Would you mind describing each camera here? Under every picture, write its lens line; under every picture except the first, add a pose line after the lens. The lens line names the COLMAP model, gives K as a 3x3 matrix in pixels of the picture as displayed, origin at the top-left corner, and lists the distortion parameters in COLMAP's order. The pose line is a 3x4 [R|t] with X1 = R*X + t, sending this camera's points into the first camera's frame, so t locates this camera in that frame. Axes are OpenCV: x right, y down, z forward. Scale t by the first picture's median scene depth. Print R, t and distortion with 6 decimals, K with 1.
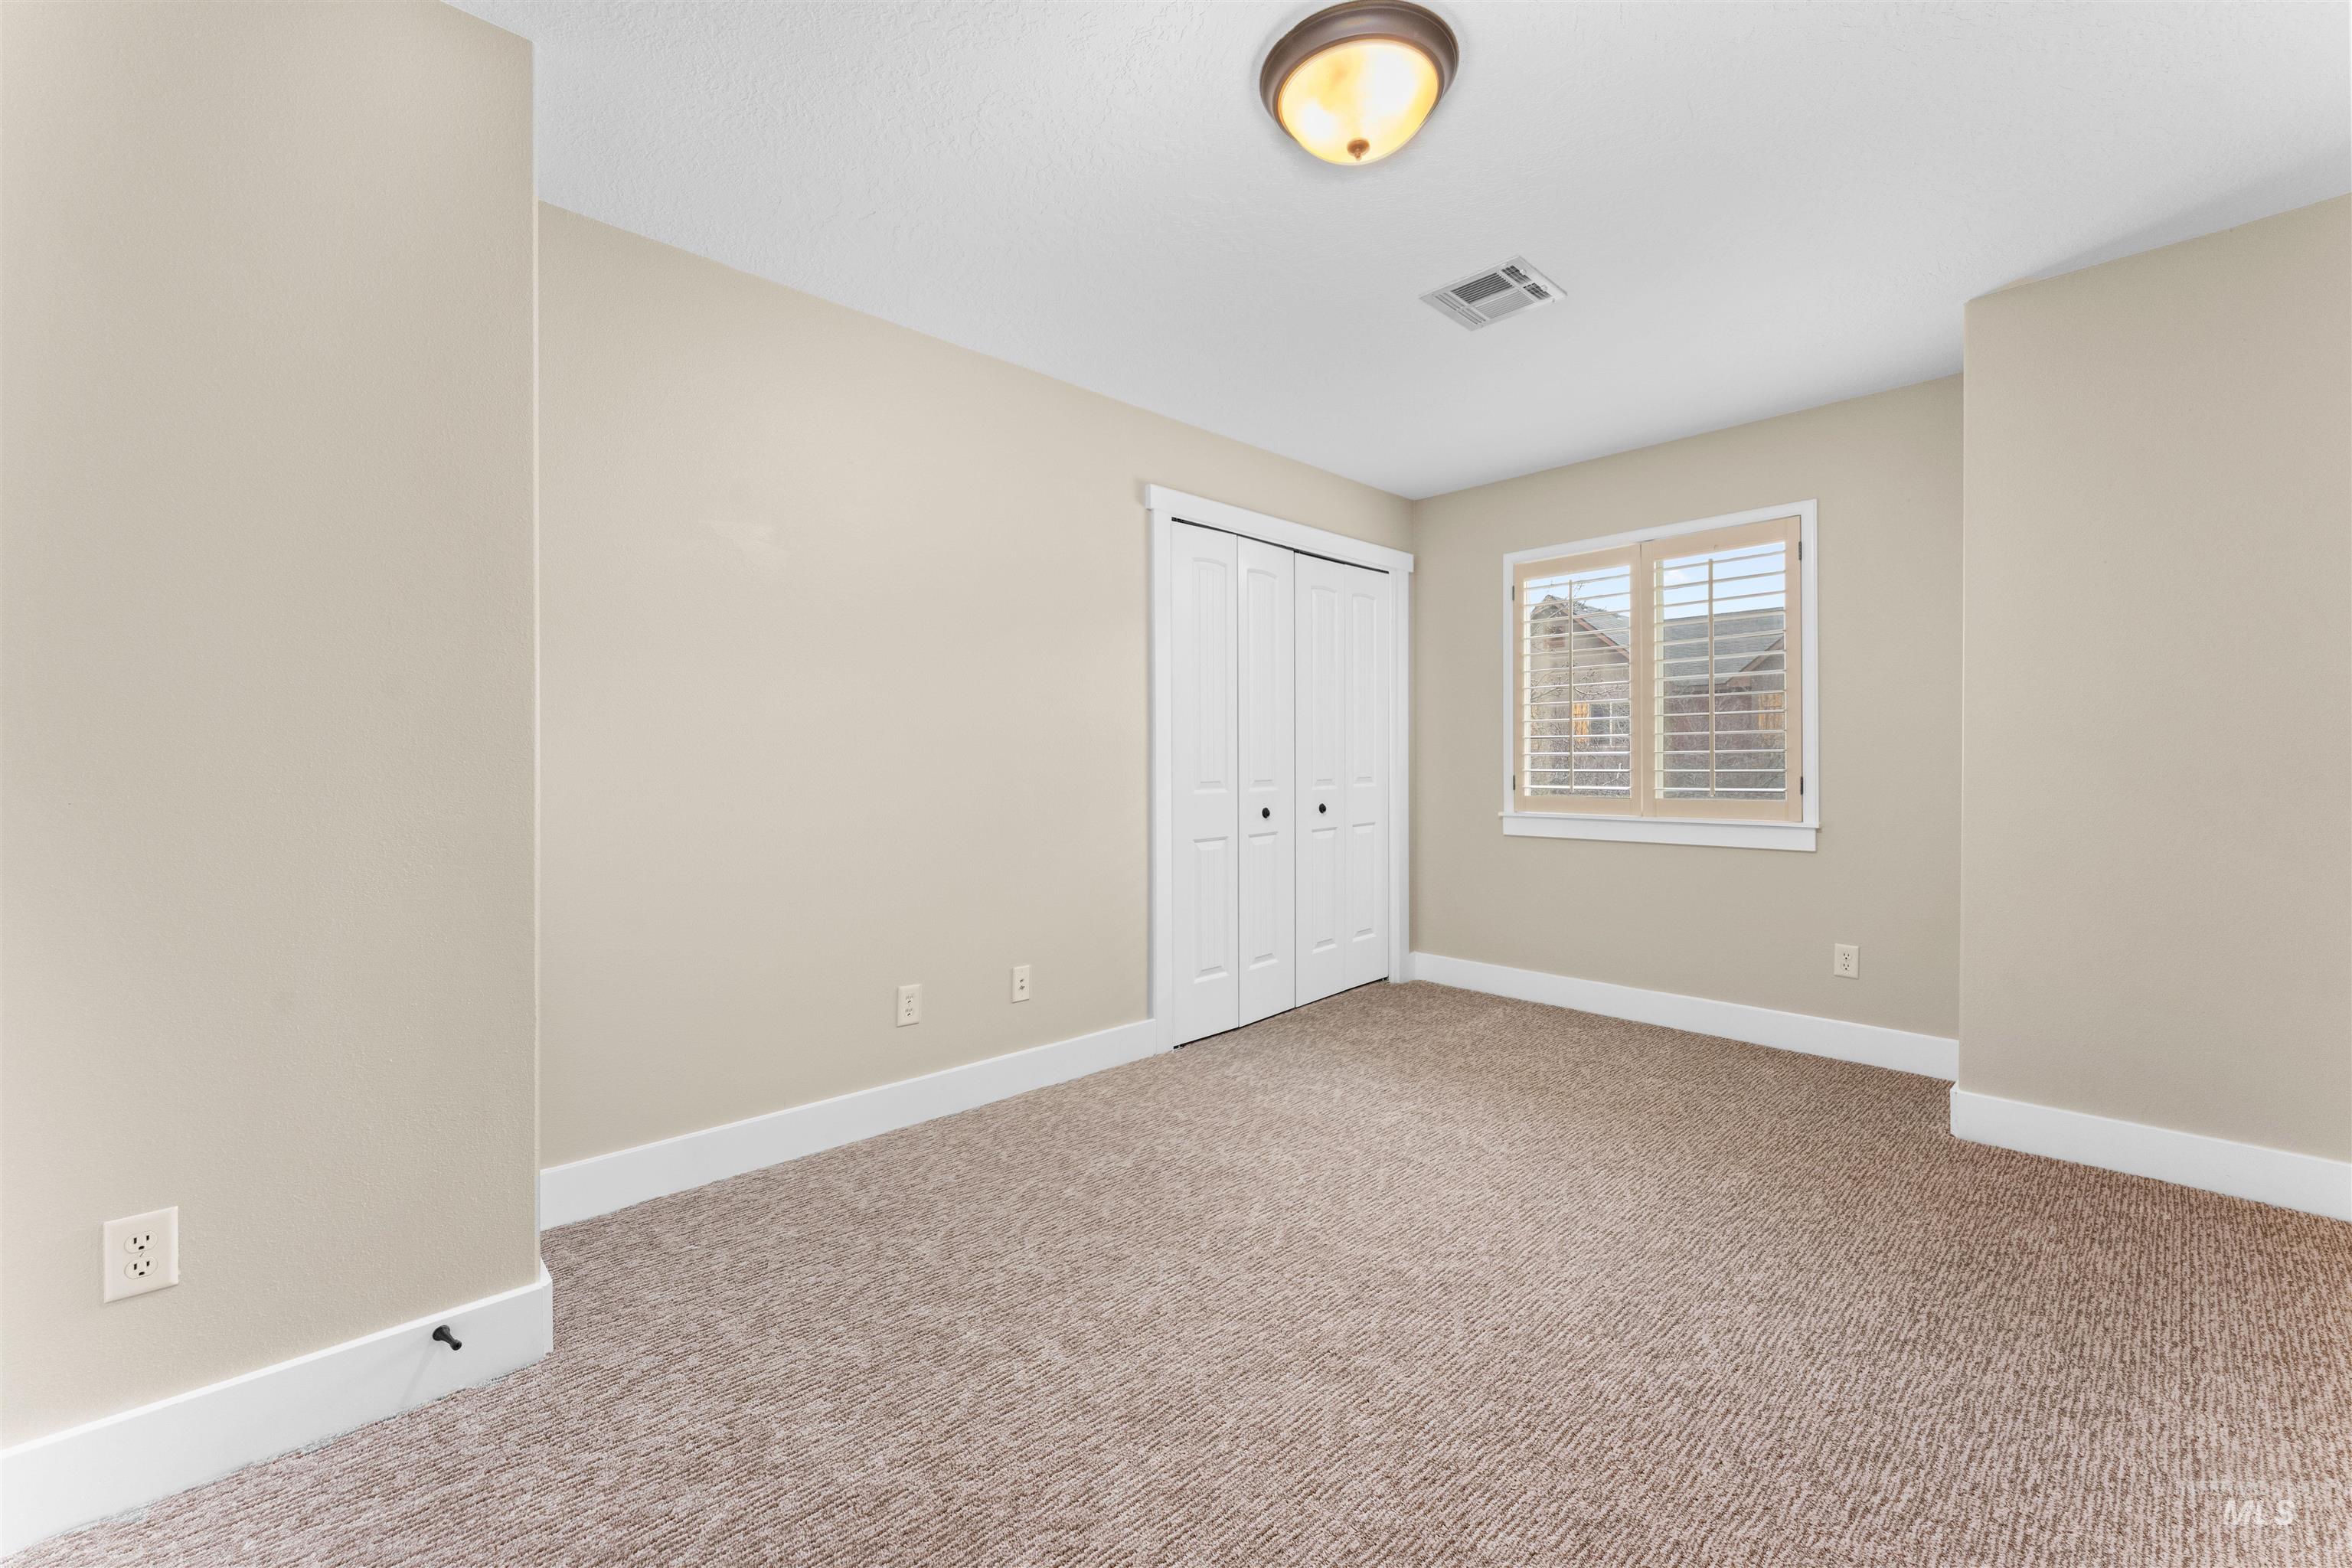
lens RADIAL K [[938.3, 0, 1166.4], [0, 938.3, 768.9], [0, 0, 1]] dist [0.025986, -0.000152]
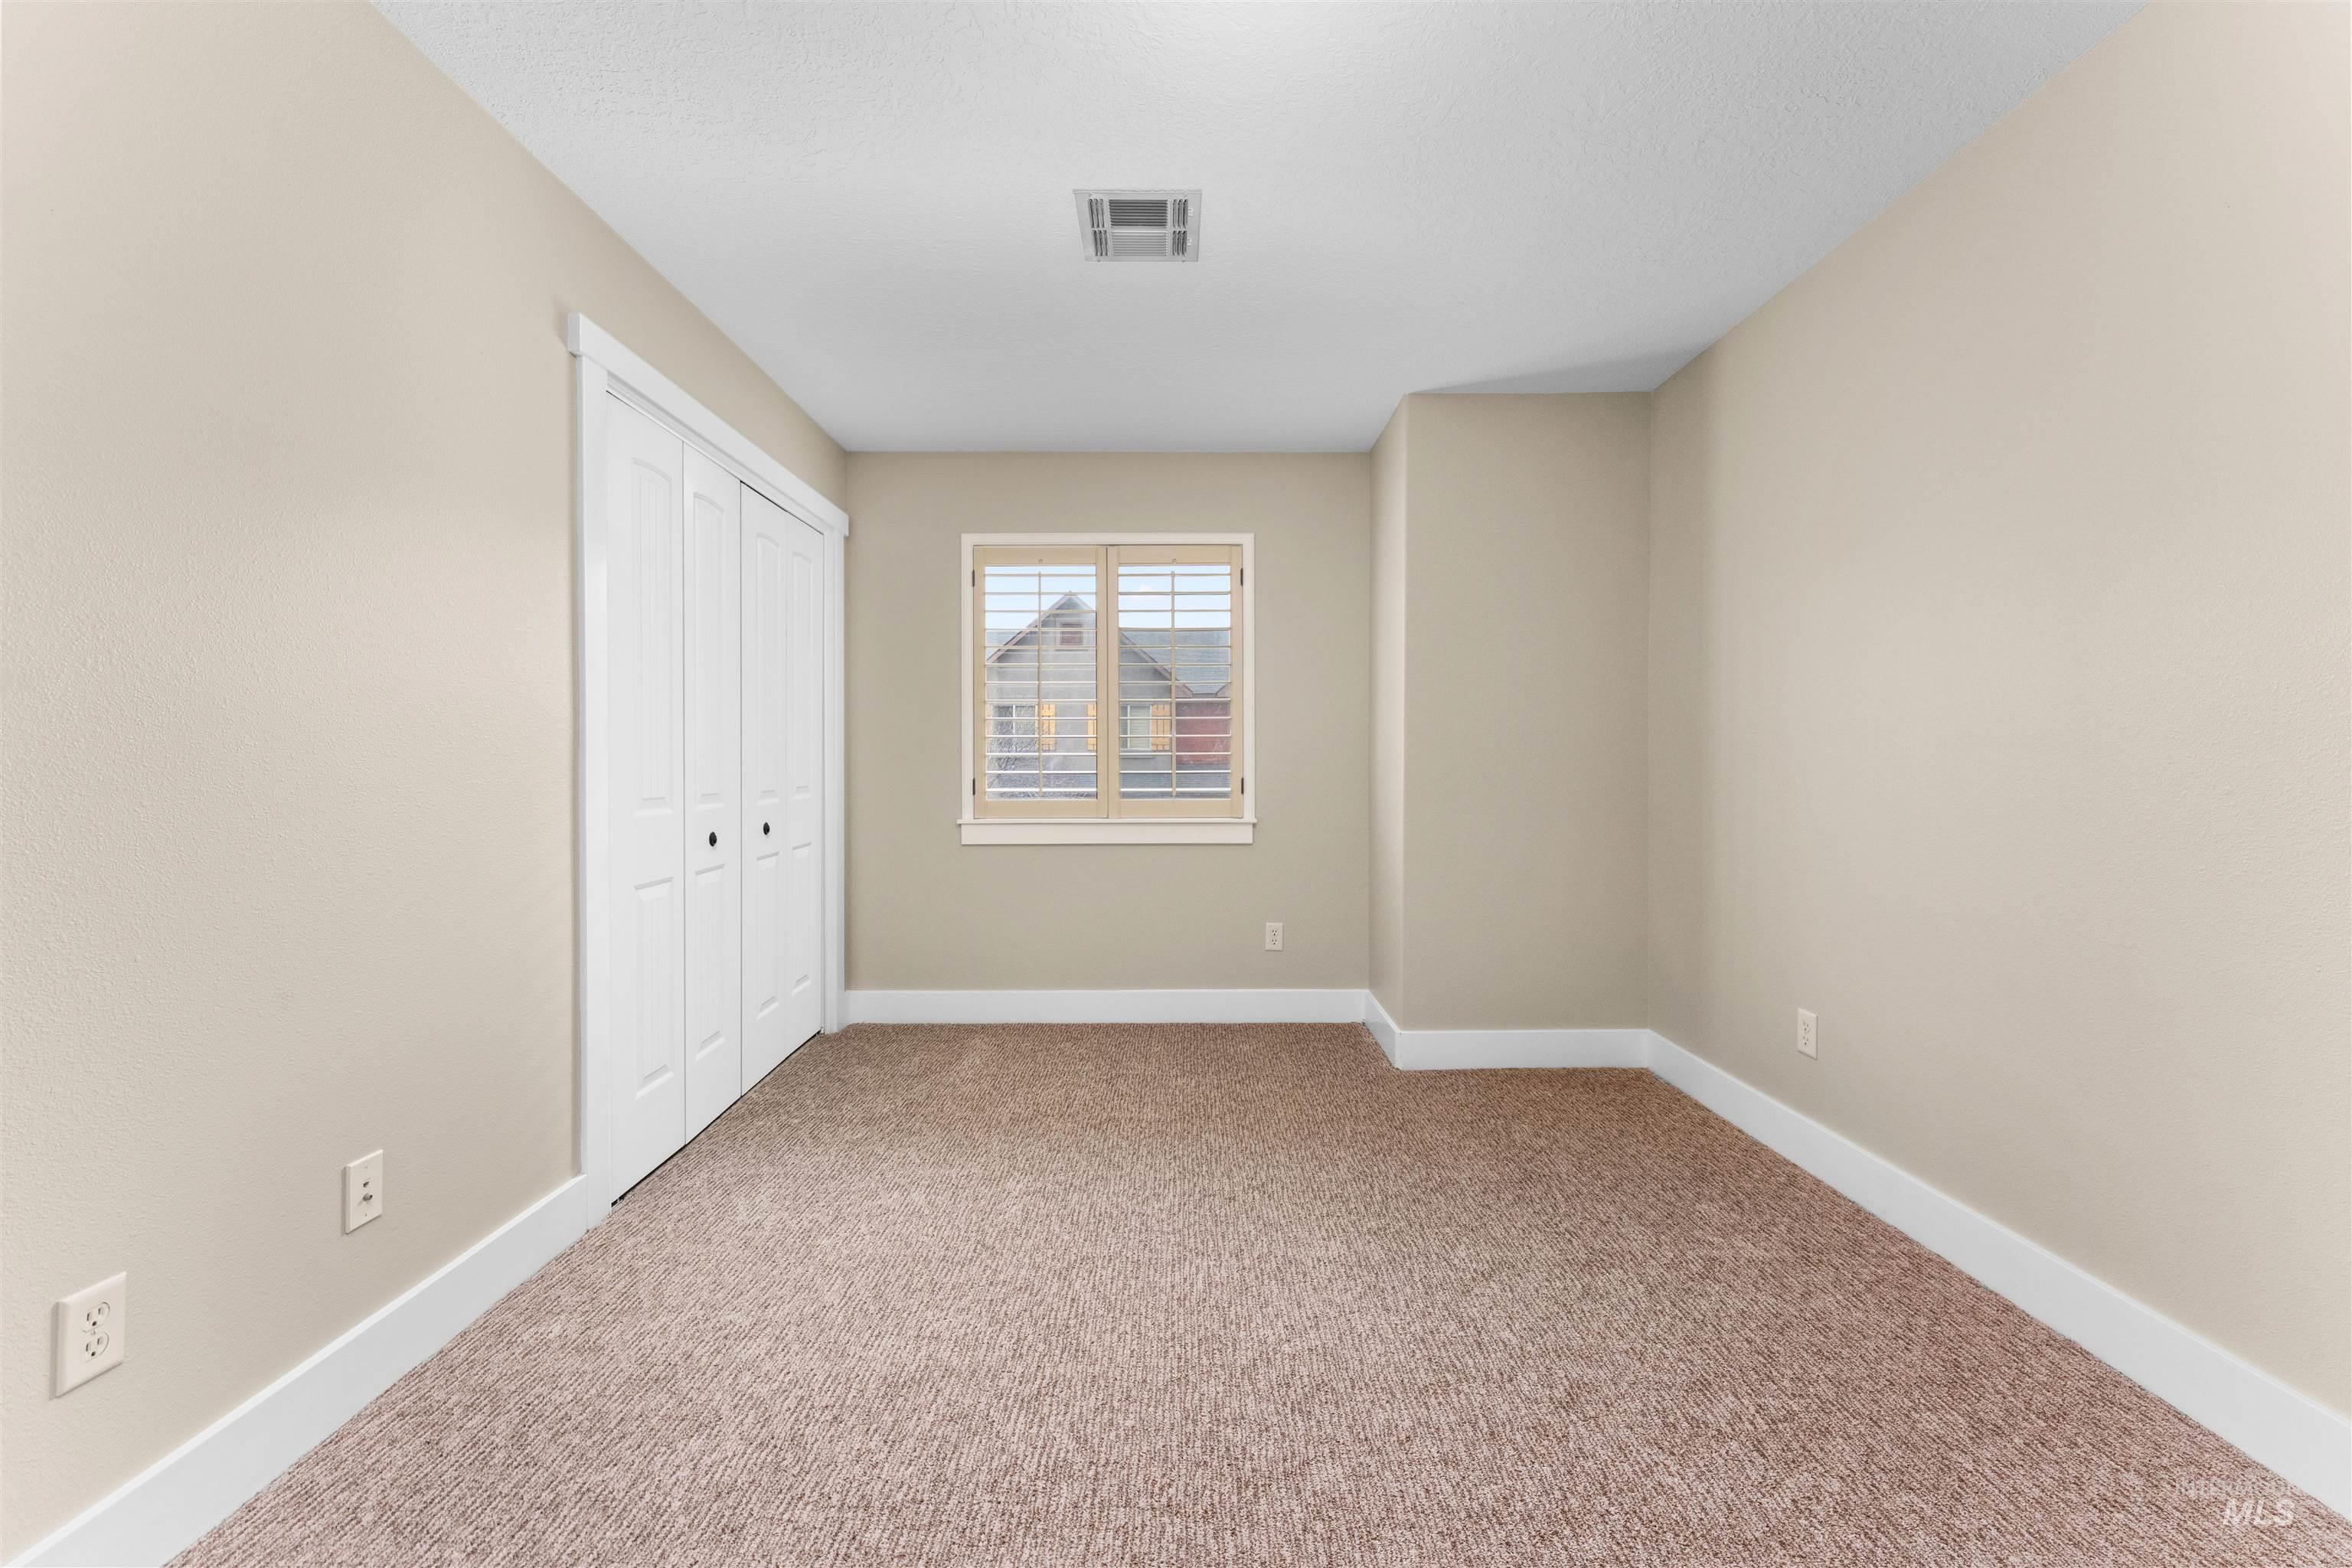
lens RADIAL K [[956.5, 0, 1180.7], [0, 956.5, 771.2], [0, 0, 1]] dist [0.013105, 0.000079]
pose [[0.690831, -0.002415, 0.723012, -0.207993], [0.001917, 0.999997, 0.001508, -0.001317], [-0.723013, 0.000344, 0.690834, 0.281077]]
